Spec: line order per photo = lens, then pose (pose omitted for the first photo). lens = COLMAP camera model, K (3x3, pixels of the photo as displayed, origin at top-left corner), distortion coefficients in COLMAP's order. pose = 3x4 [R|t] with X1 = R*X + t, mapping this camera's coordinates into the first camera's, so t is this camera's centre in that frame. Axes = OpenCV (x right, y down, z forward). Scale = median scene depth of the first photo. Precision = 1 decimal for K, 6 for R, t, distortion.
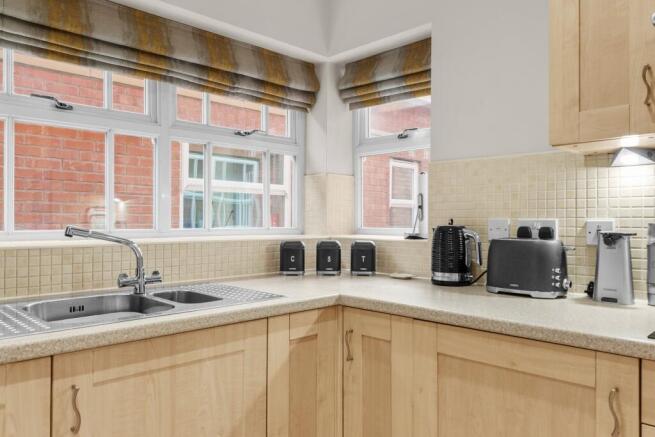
lens RADIAL K [[491.3, 0, 327.0], [0, 491.3, 216.8], [0, 0, 1]] dist [-0.010879, -0.004542]
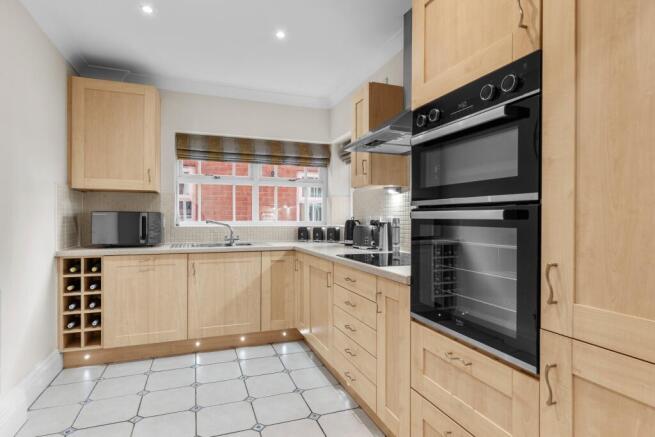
lens RADIAL K [[349.4, 0, 327.3], [0, 349.4, 220.2], [0, 0, 1]] dist [0.005731, 0.000543]
pose [[0.920058, 0.000951, -0.391782, 0.739341], [0.005442, 0.999870, 0.015206, -0.007473], [0.391745, -0.016123, 0.919932, -0.531258]]
